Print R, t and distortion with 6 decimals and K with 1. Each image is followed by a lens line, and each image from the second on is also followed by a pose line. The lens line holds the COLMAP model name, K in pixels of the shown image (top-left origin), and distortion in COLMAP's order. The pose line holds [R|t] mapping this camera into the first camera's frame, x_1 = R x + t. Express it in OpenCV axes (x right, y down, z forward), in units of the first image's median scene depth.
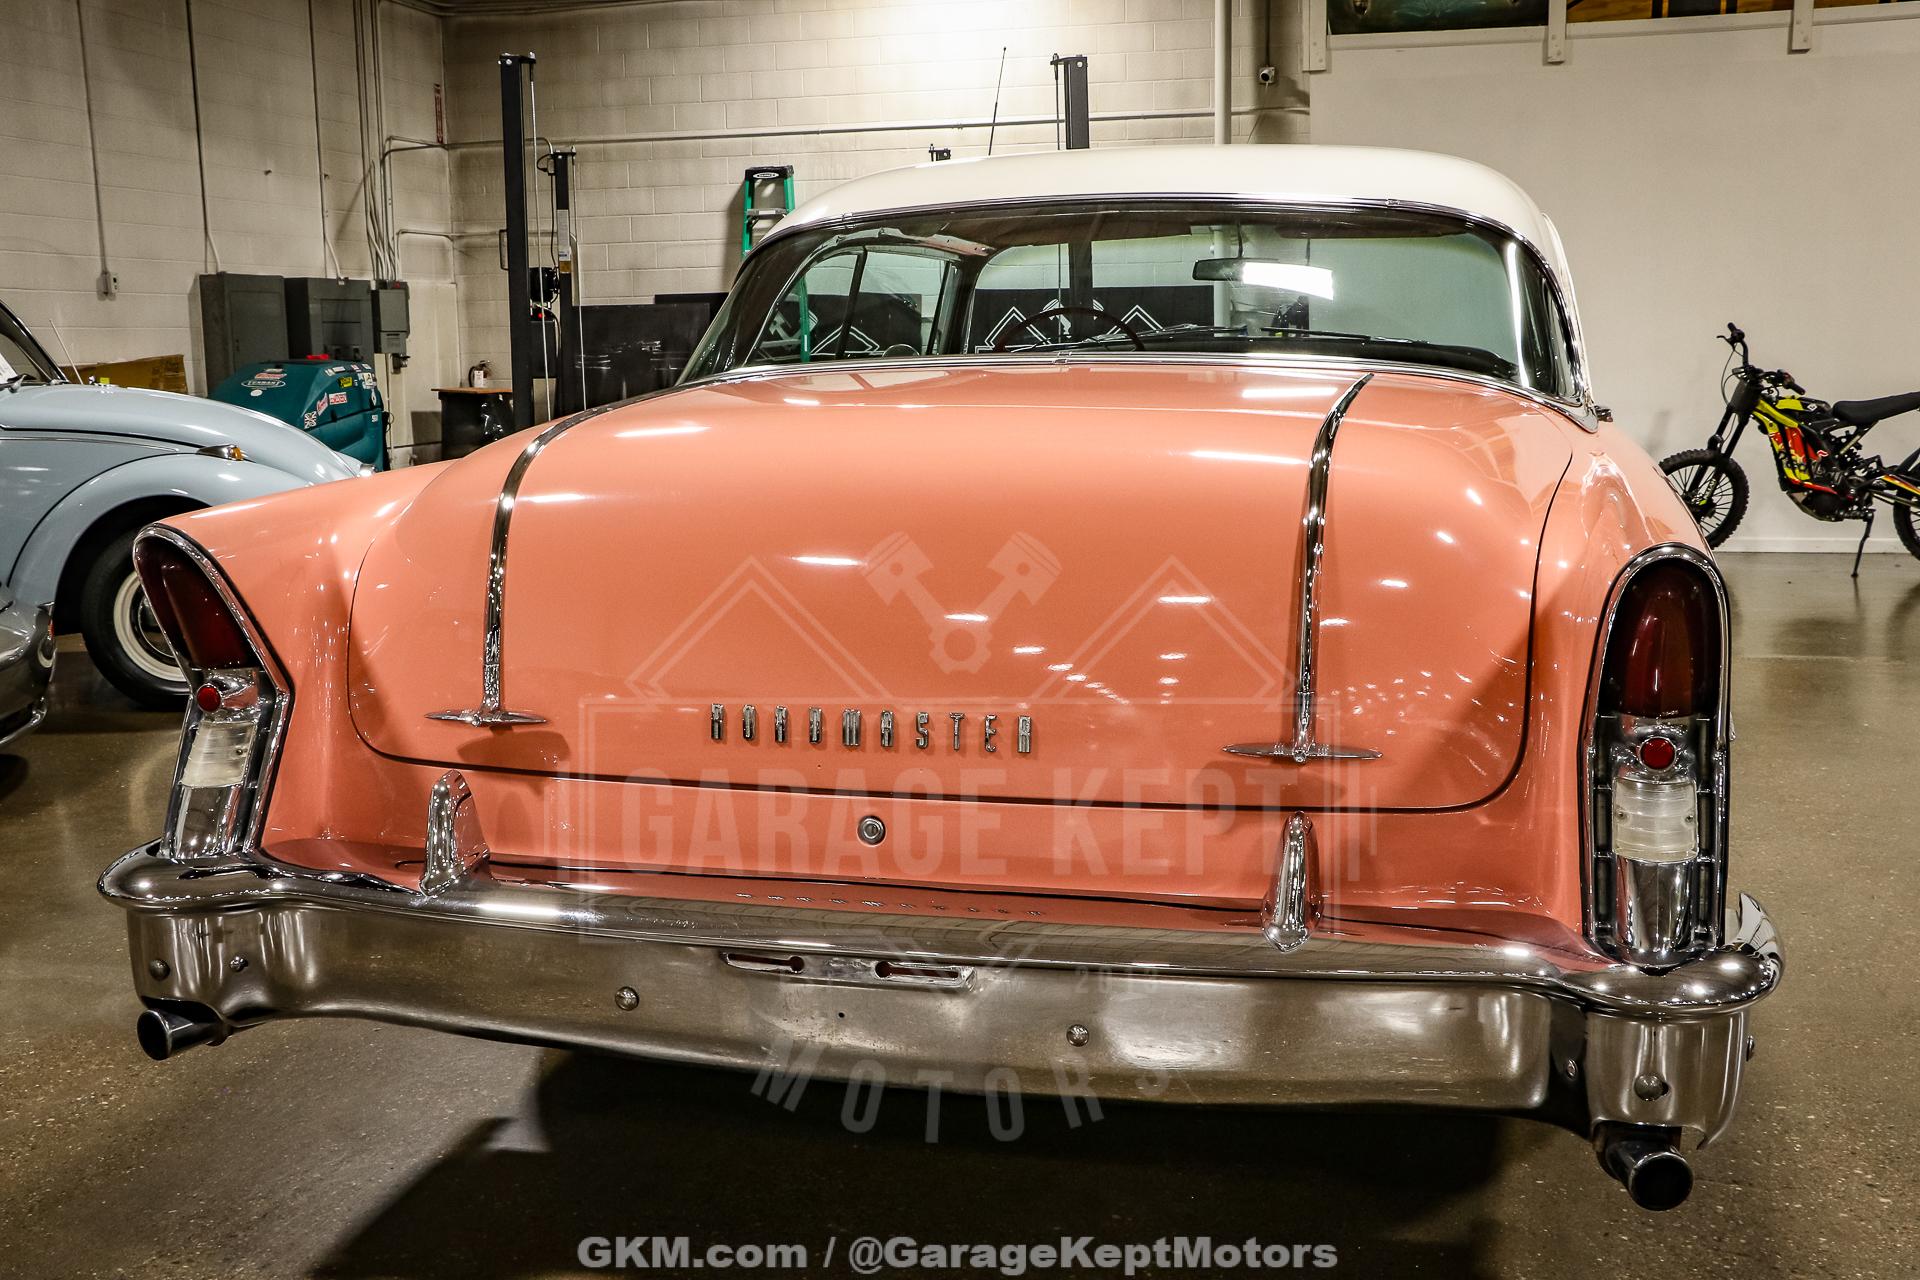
lens RADIAL K [[1960.9, 0, 1001.3], [0, 1960.9, 683.8], [0, 0, 1]] dist [-0.155626, 0.257110]
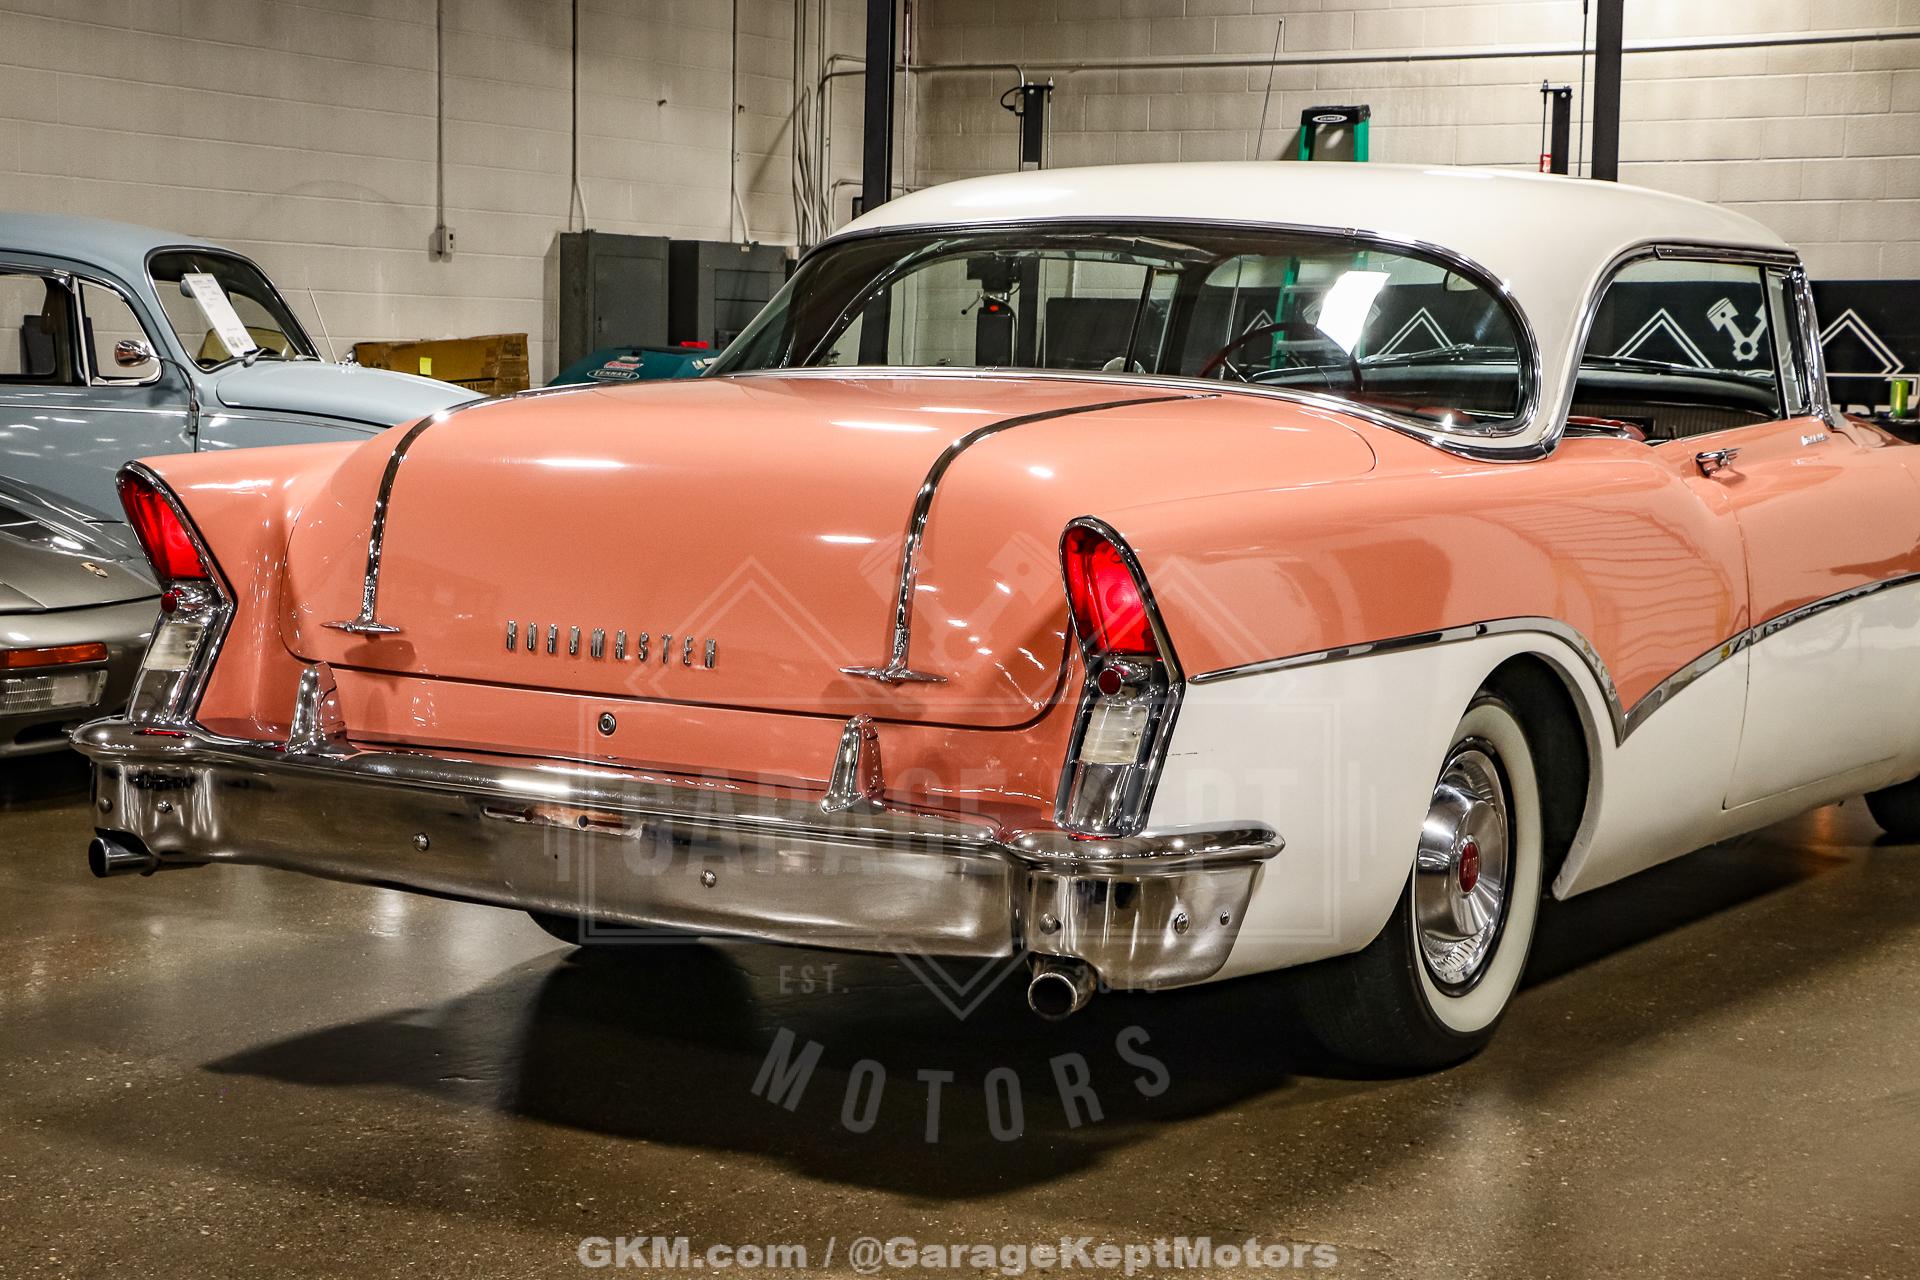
lens RADIAL K [[2960.4, 0, 960.0], [0, 2960.4, 640.0], [0, 0, 1]] dist [-0.002116, 0.787605]
pose [[0.958807, 0.061380, -0.277349, 0.089001], [-0.082187, 0.994559, -0.064018, 0.016105], [0.271911, 0.084176, 0.958634, -0.103728]]
